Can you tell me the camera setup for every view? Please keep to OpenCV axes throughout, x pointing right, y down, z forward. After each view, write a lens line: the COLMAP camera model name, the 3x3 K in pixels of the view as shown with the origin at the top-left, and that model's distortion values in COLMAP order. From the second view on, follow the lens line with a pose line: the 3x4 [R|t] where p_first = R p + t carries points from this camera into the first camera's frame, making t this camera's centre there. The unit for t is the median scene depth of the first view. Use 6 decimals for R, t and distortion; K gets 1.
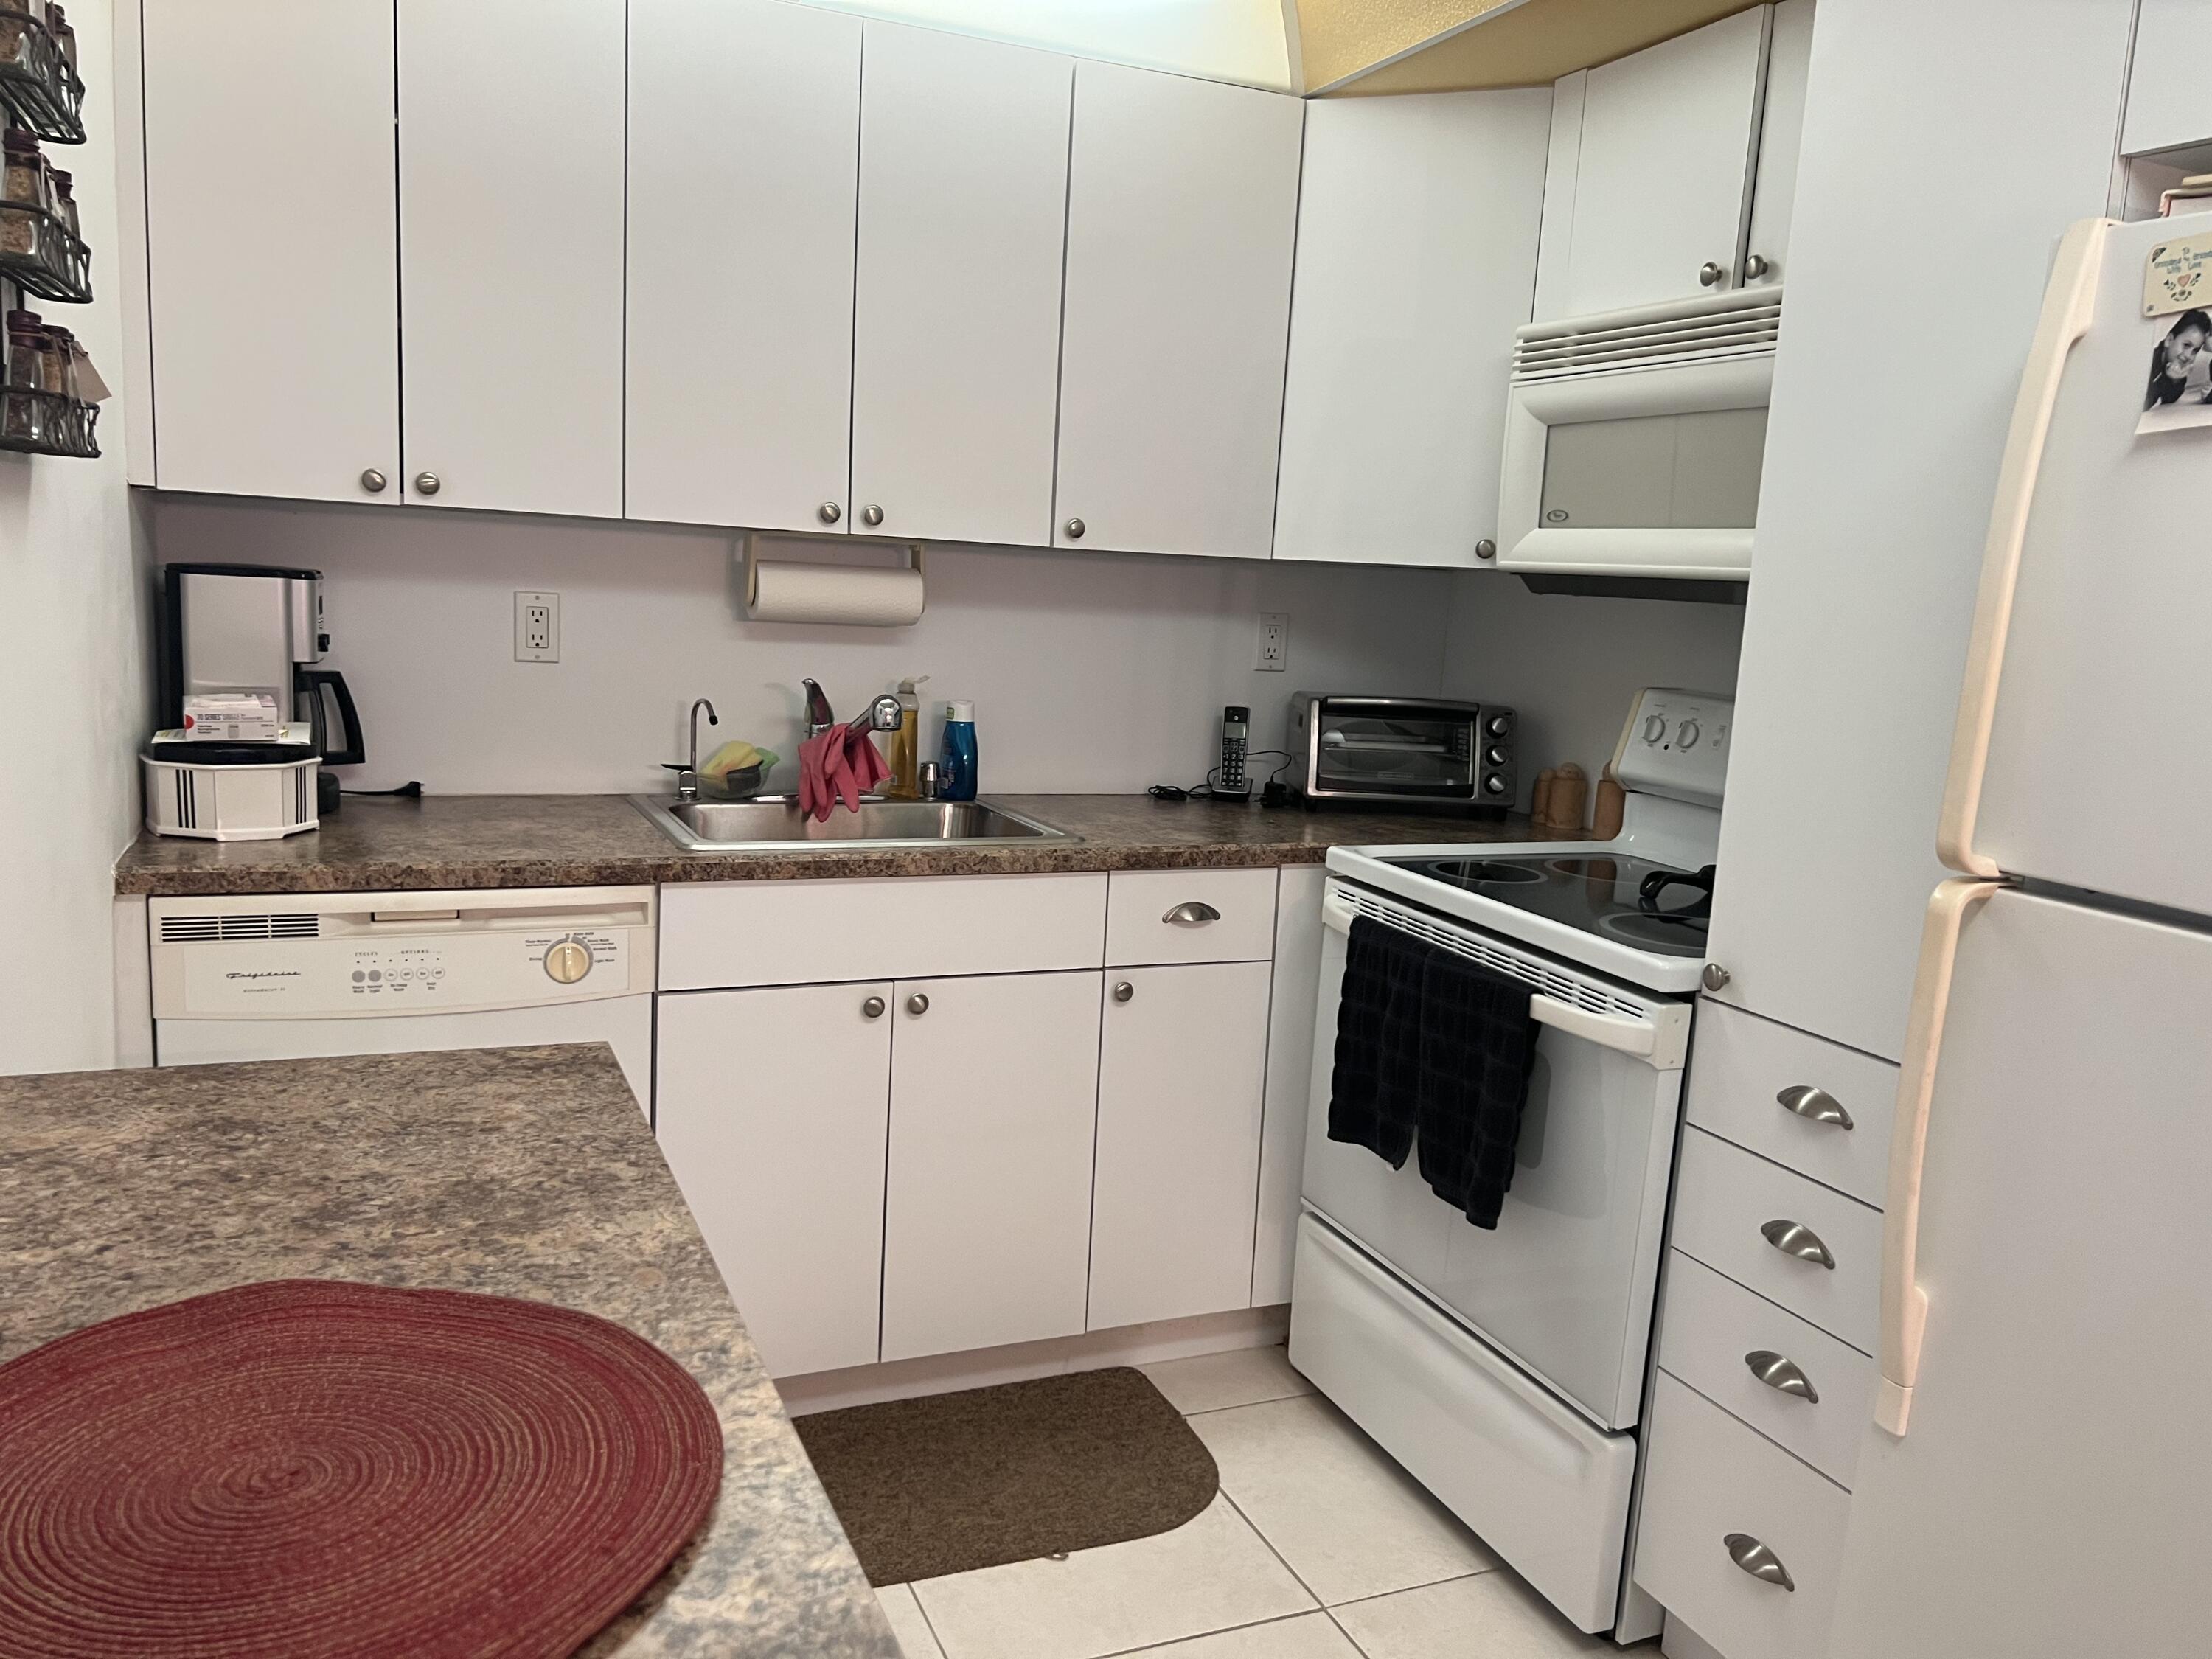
lens RADIAL K [[1659.9, 0, 1100.5], [0, 1659.9, 832.8], [0, 0, 1]] dist [0.044282, -0.027963]
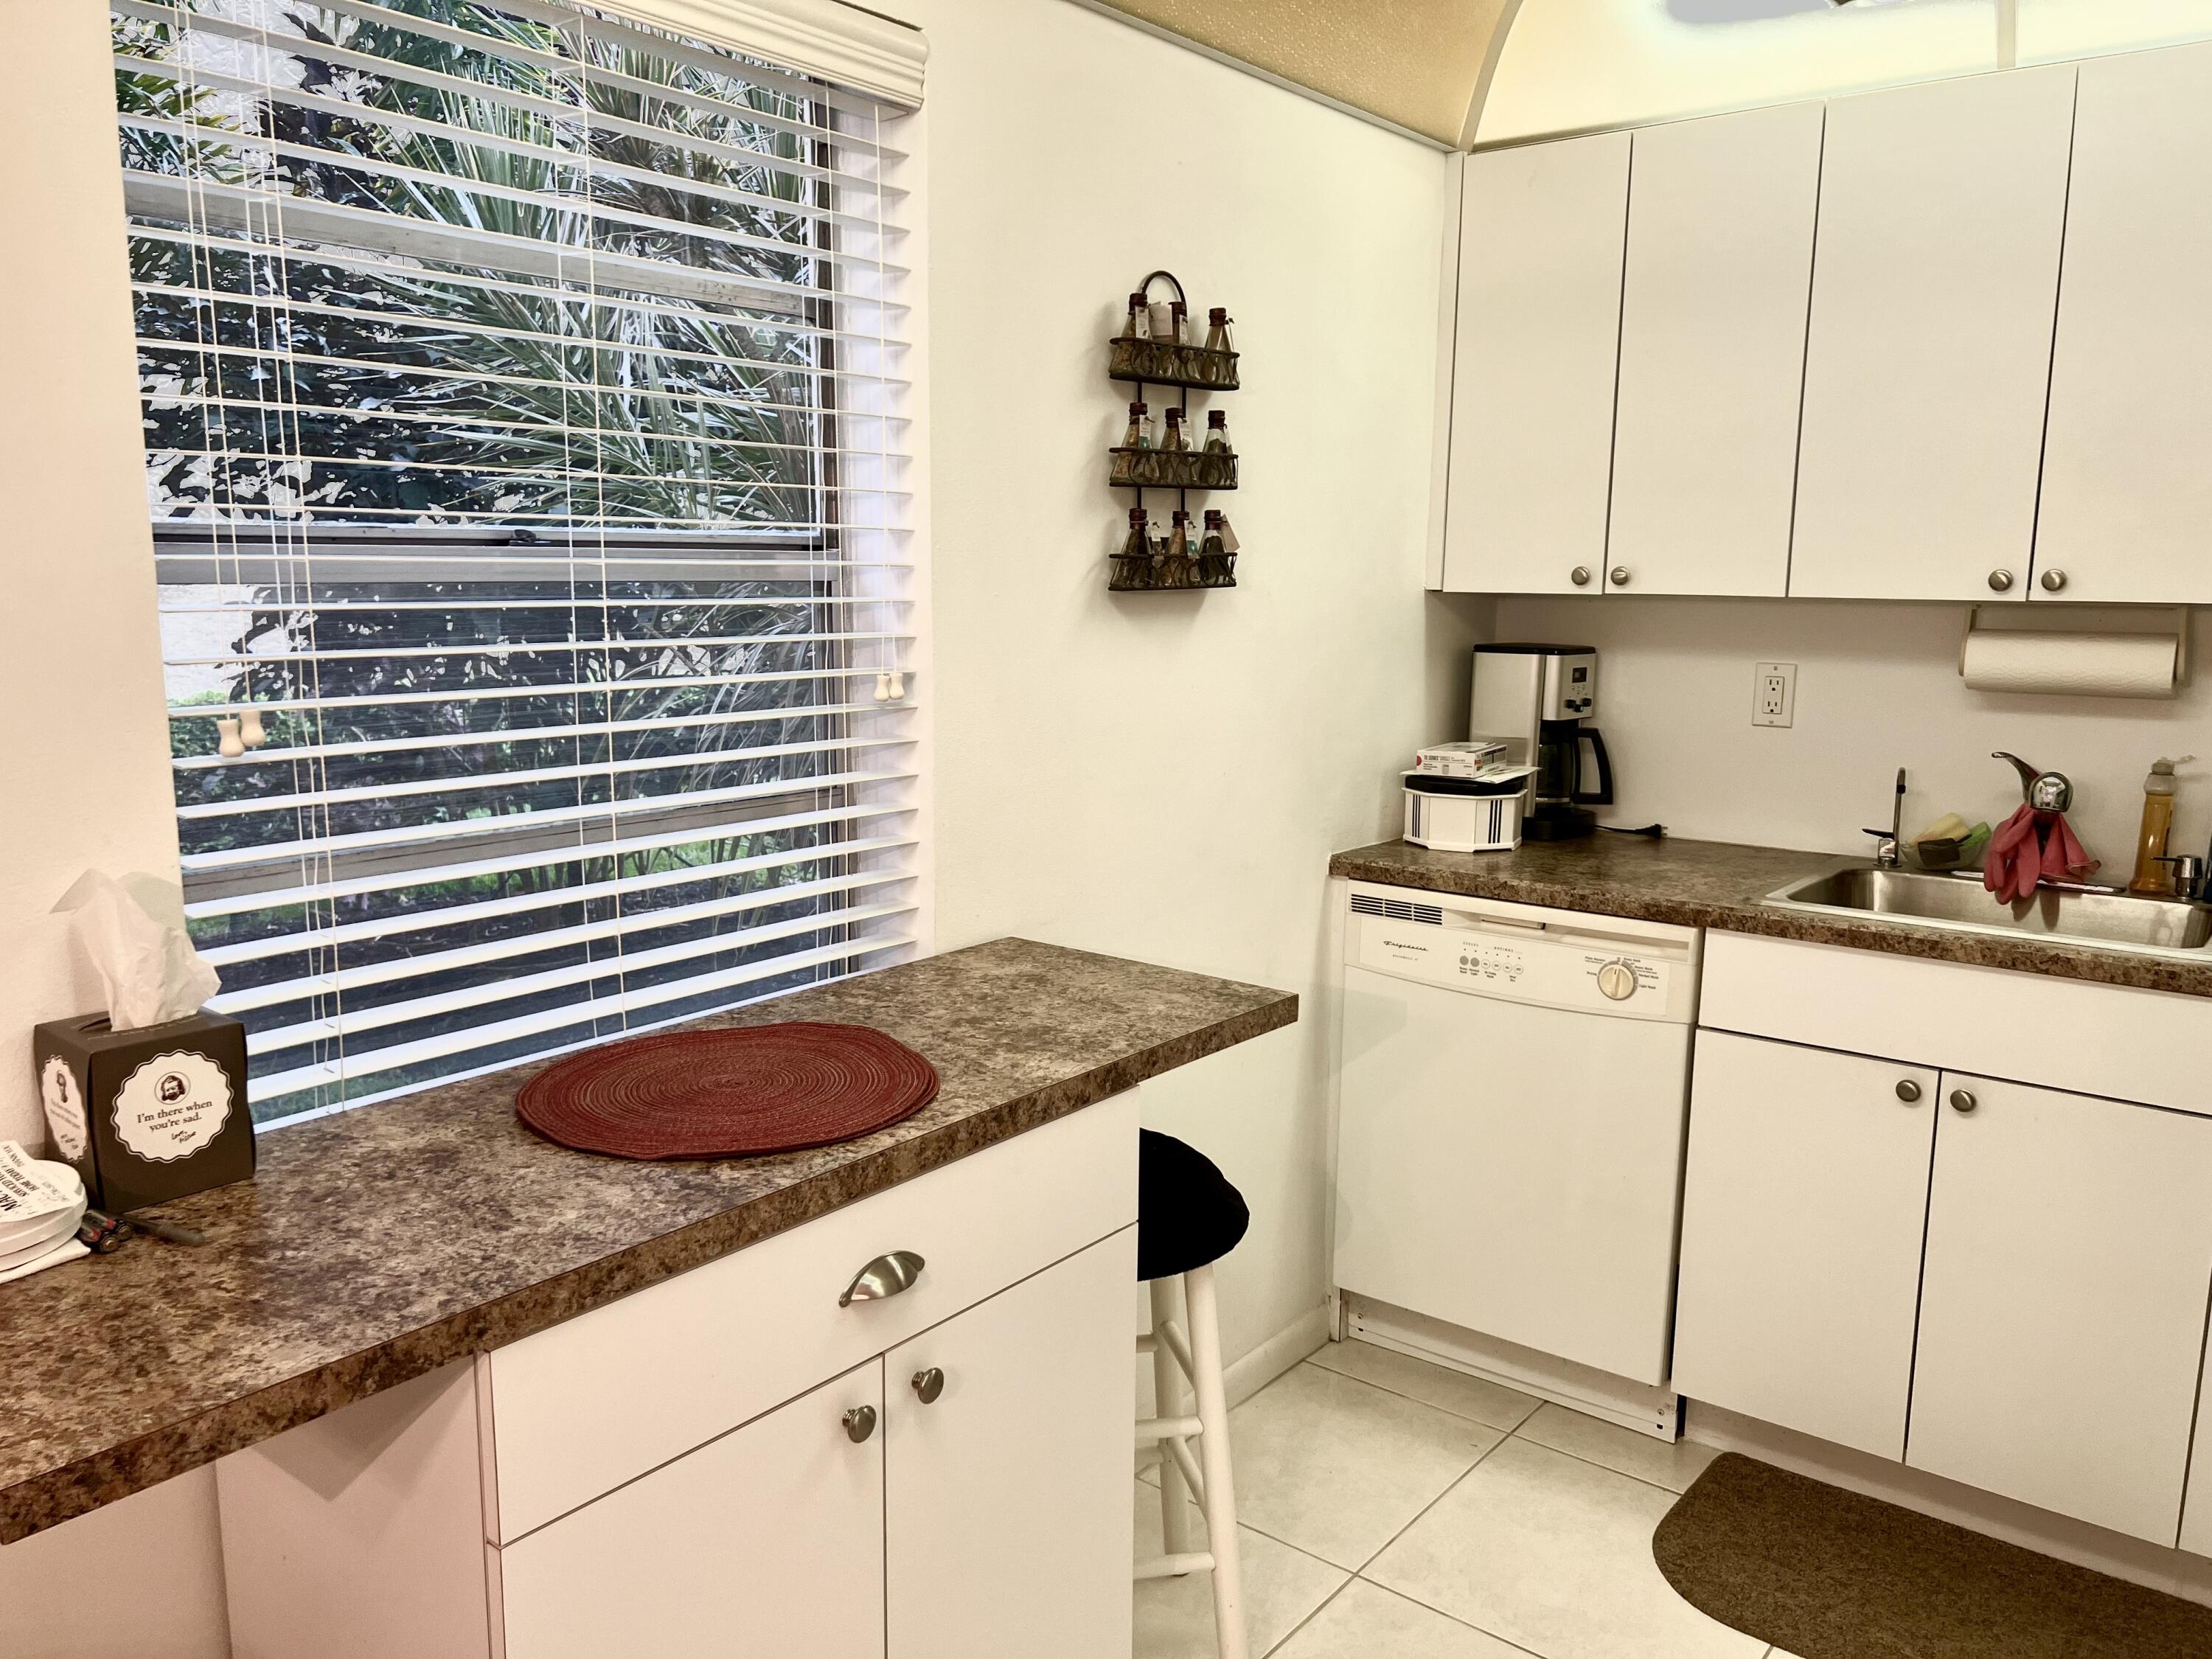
lens RADIAL K [[1659.9, 0, 1092.9], [0, 1659.9, 837.9], [0, 0, 1]] dist [0.044282, -0.027963]
pose [[0.468864, 0.092218, -0.878443, 0.514583], [-0.121172, 0.991847, 0.039449, -0.023235], [0.874920, 0.087946, 0.476216, 0.113162]]
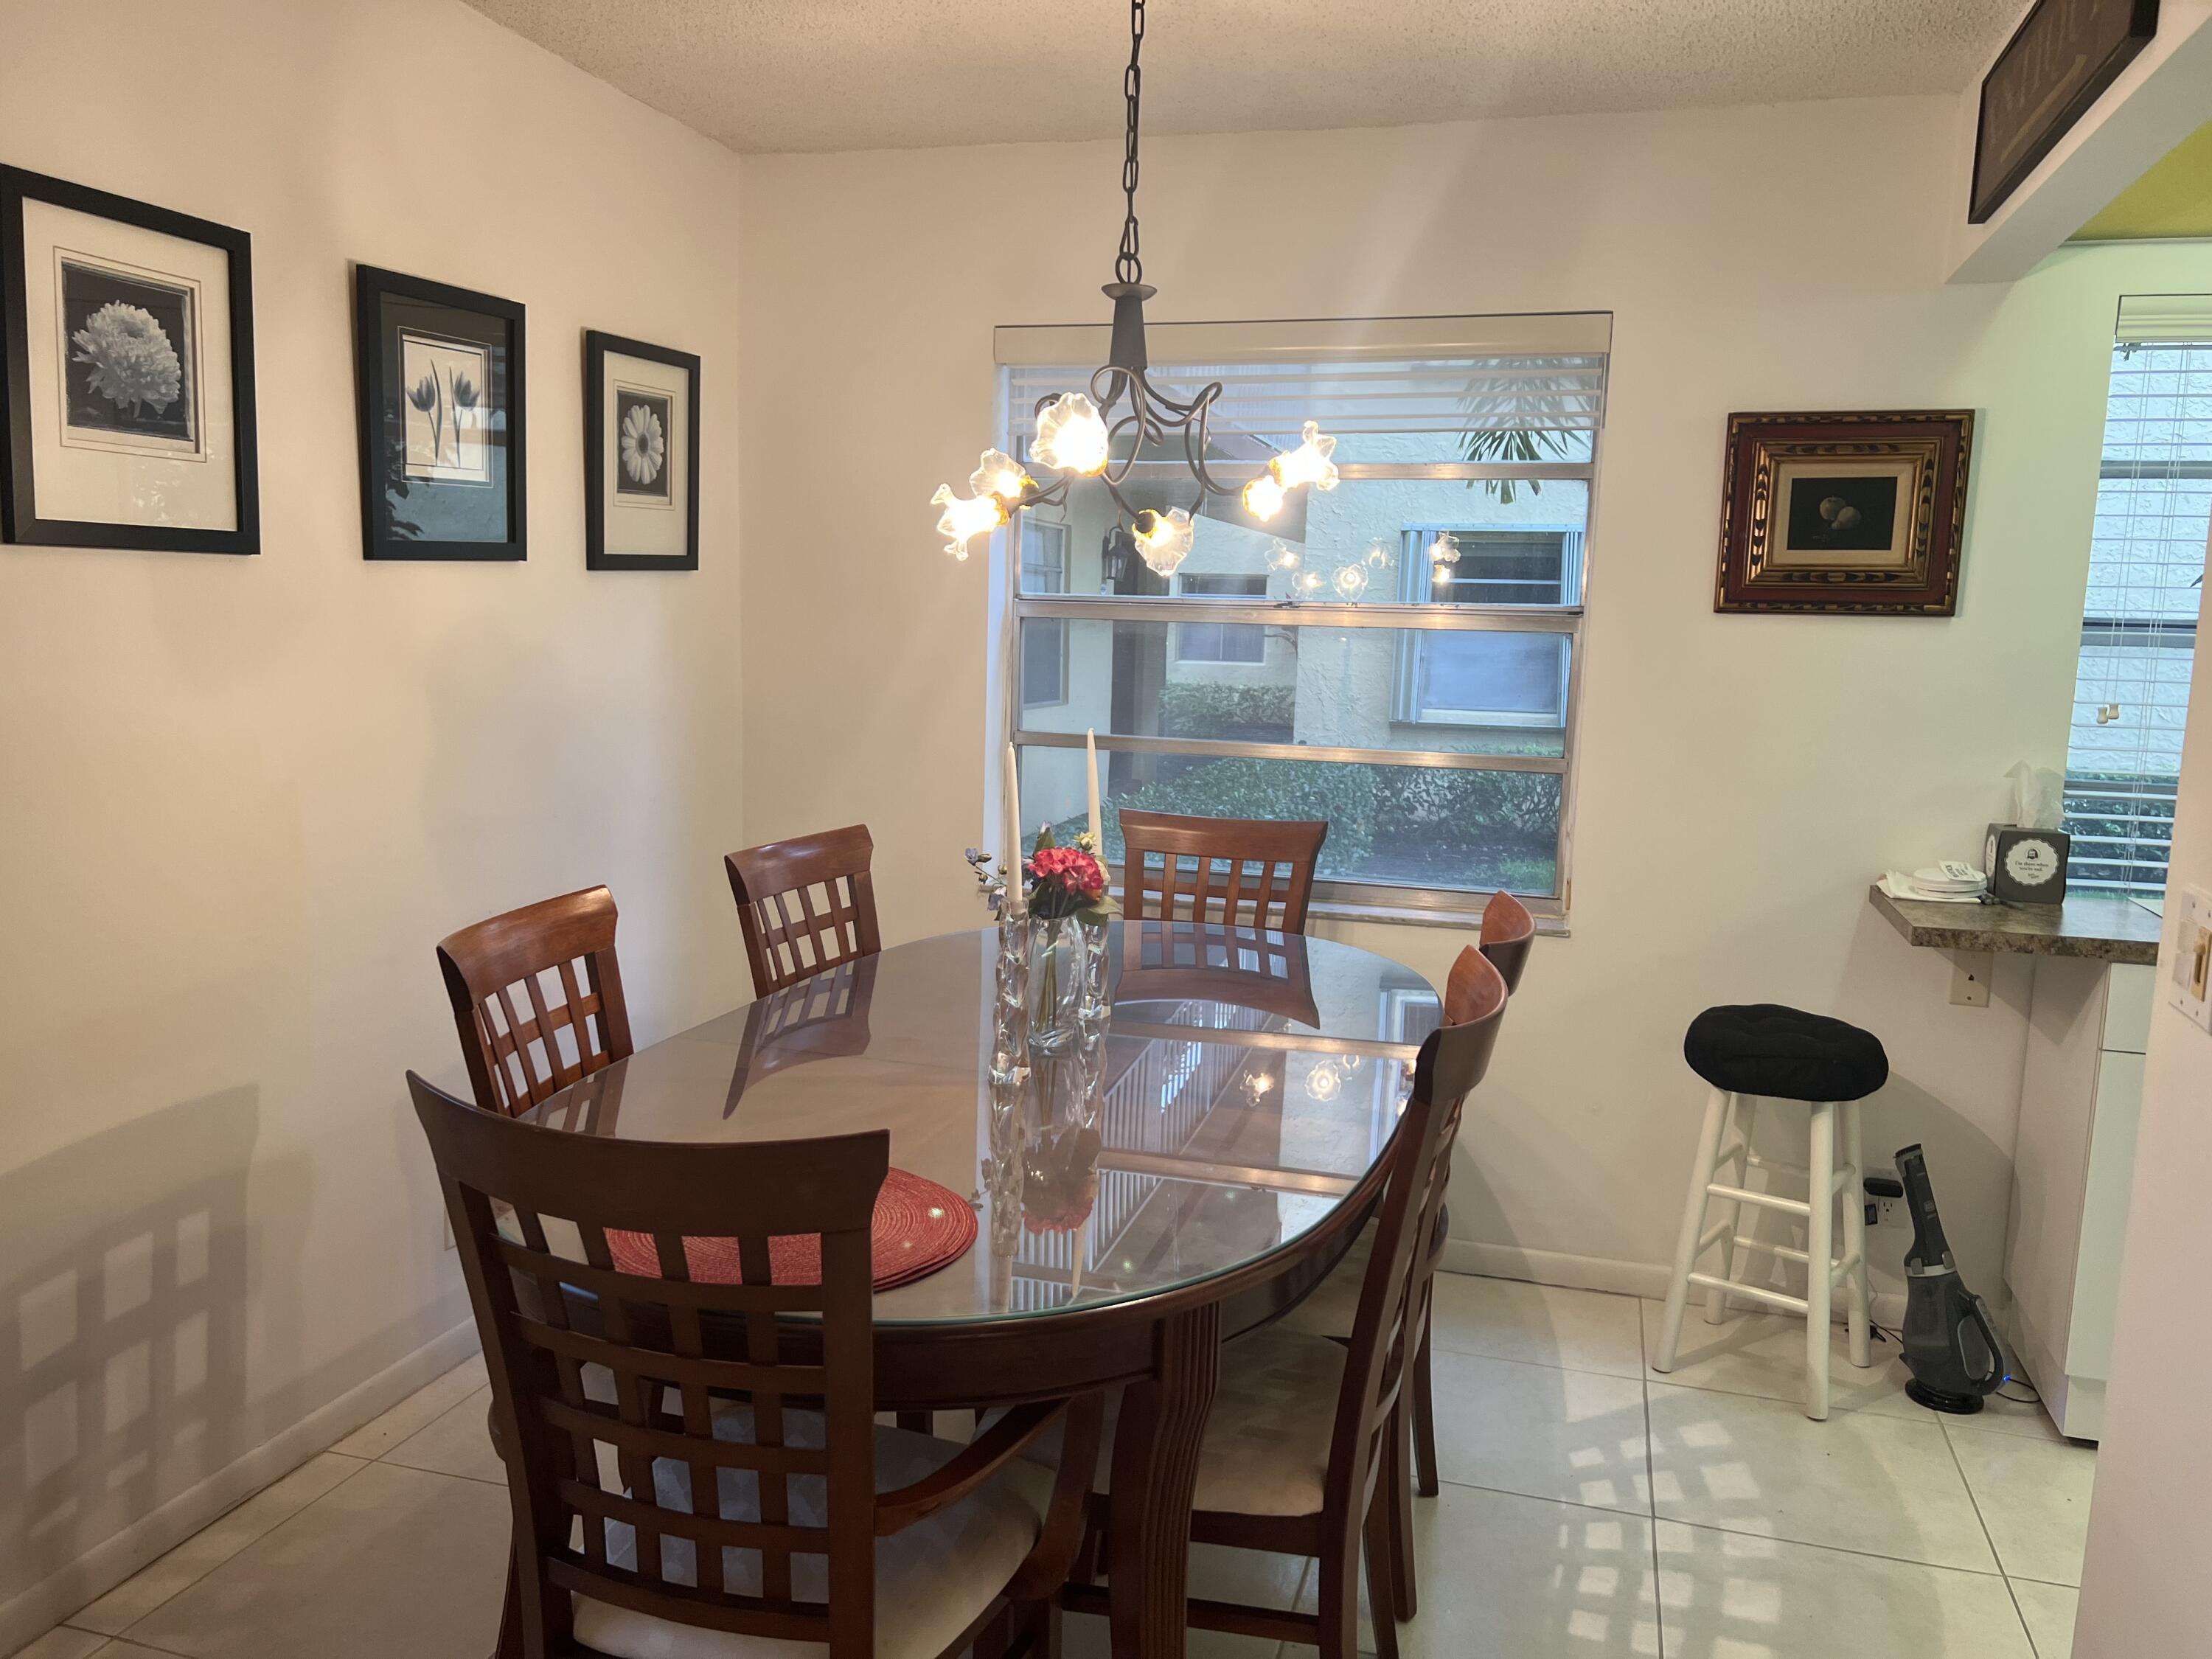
lens RADIAL K [[1659.9, 0, 1102.7], [0, 1659.9, 830.7], [0, 0, 1]] dist [0.044282, -0.027963]
pose [[-0.640878, 0.018714, -0.767414, 1.254293], [-0.193937, 0.963326, 0.185451, -0.005091], [0.742740, 0.267681, -0.613745, 0.344379]]
